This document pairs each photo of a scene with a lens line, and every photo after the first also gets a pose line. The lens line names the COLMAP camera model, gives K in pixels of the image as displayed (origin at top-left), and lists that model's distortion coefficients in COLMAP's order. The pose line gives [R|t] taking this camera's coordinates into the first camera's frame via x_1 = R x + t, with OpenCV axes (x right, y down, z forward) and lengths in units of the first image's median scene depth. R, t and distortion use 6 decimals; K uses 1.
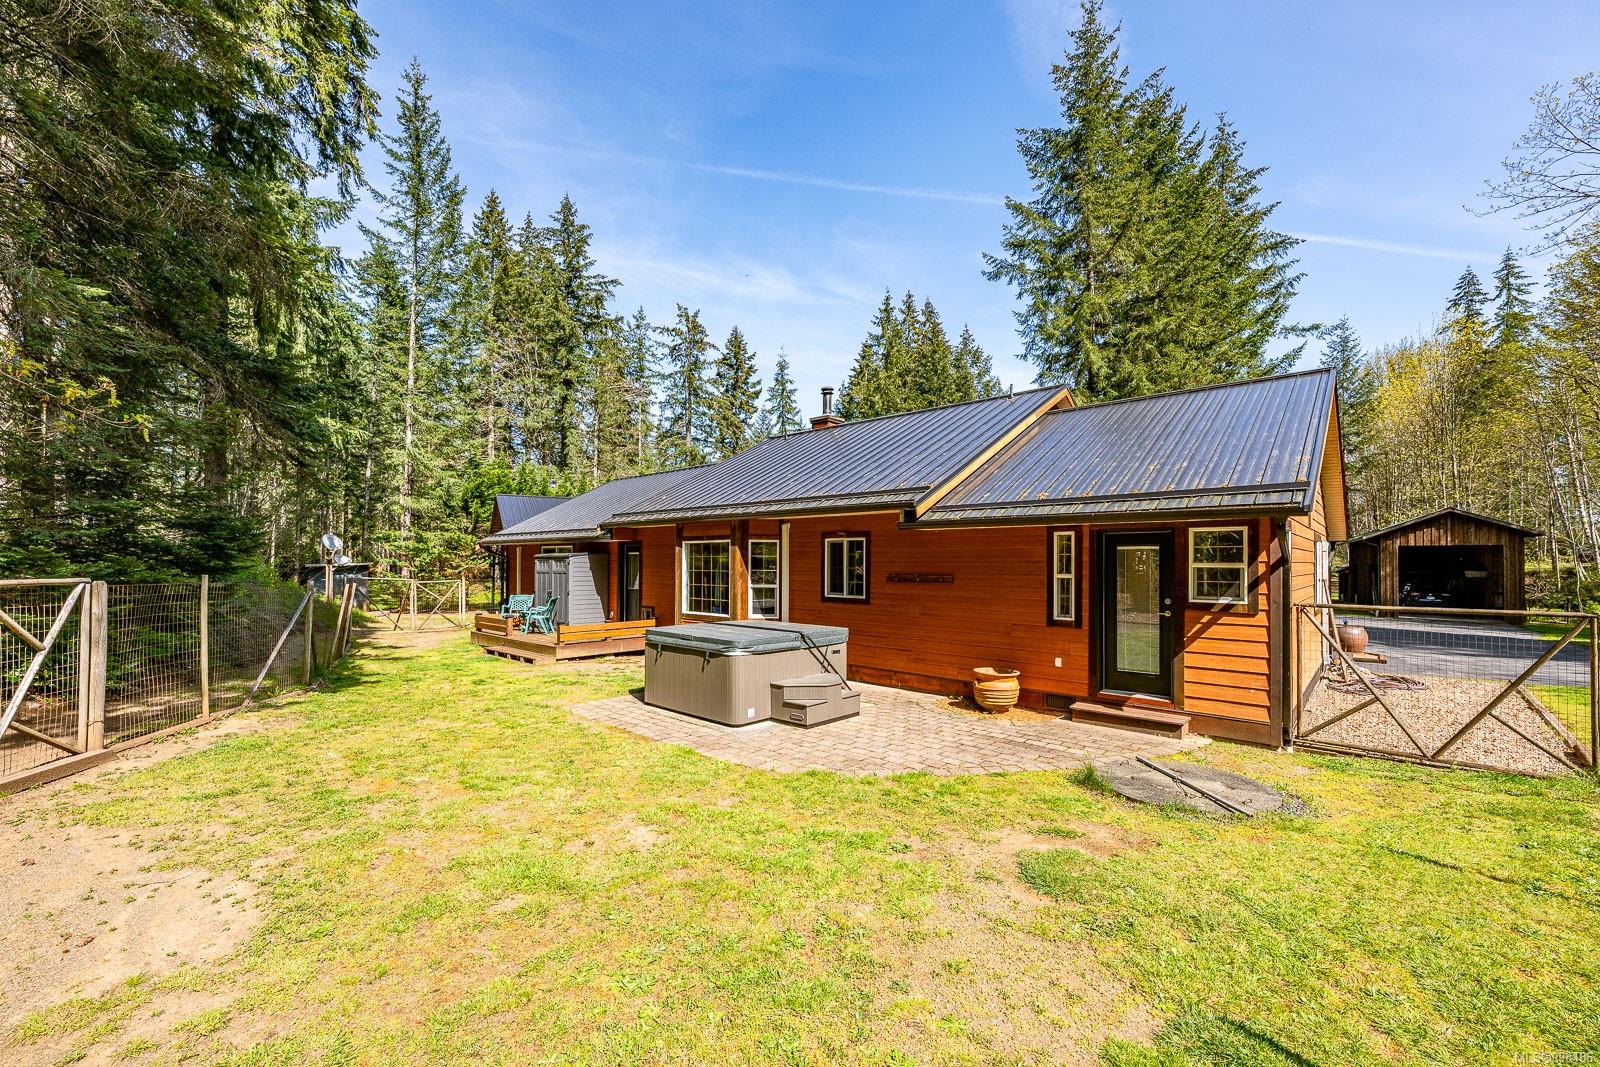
lens RADIAL K [[637.5, 0, 800.0], [0, 637.5, 533.5], [0, 0, 1]] dist [0.001044, -0.000019]
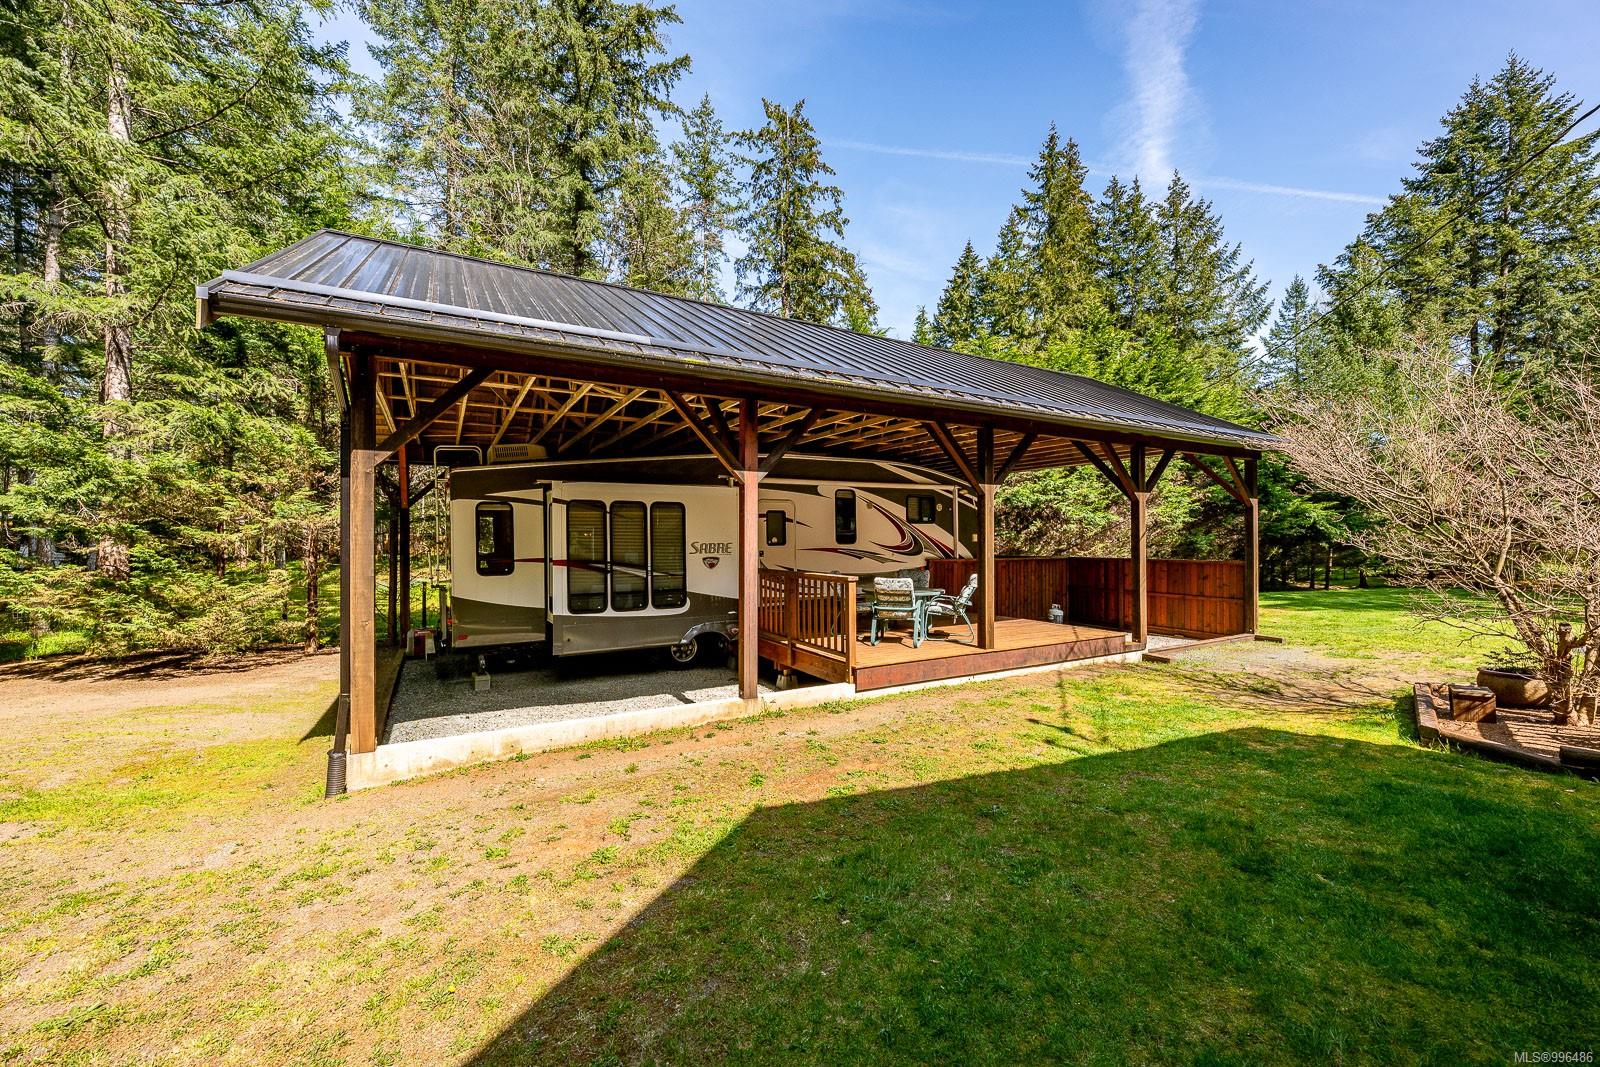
lens RADIAL K [[629.9, 0, 799.3], [0, 629.9, 536.6], [0, 0, 1]] dist [0.002564, 0.000292]
pose [[0.999470, -0.000353, -0.032556, -0.588580], [0.001825, 0.998977, 0.045182, 0.120489], [0.032507, -0.045217, 0.998448, 1.634544]]
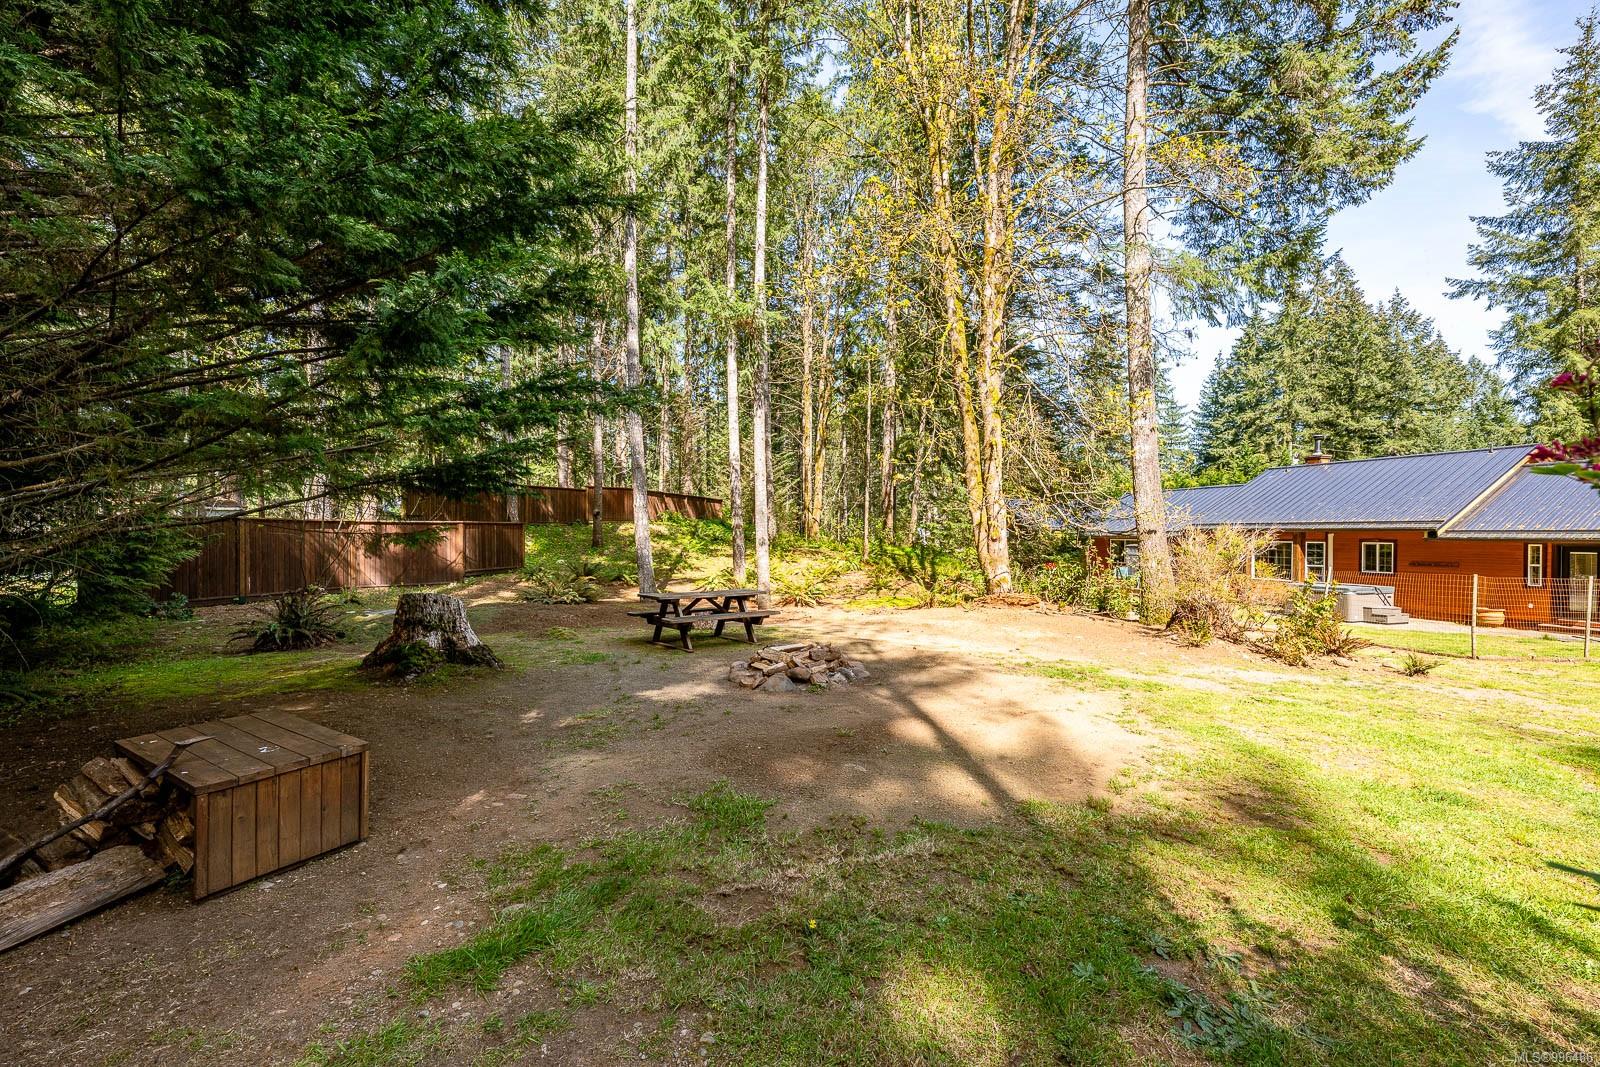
lens RADIAL K [[643.8, 0, 800.0], [0, 643.8, 533.5], [0, 0, 1]] dist [0.011220, 0.000178]
pose [[0.897634, -0.005806, -0.440703, -0.589780], [0.026616, 0.998802, 0.041054, -0.137554], [0.439937, -0.048581, 0.896714, -1.447260]]
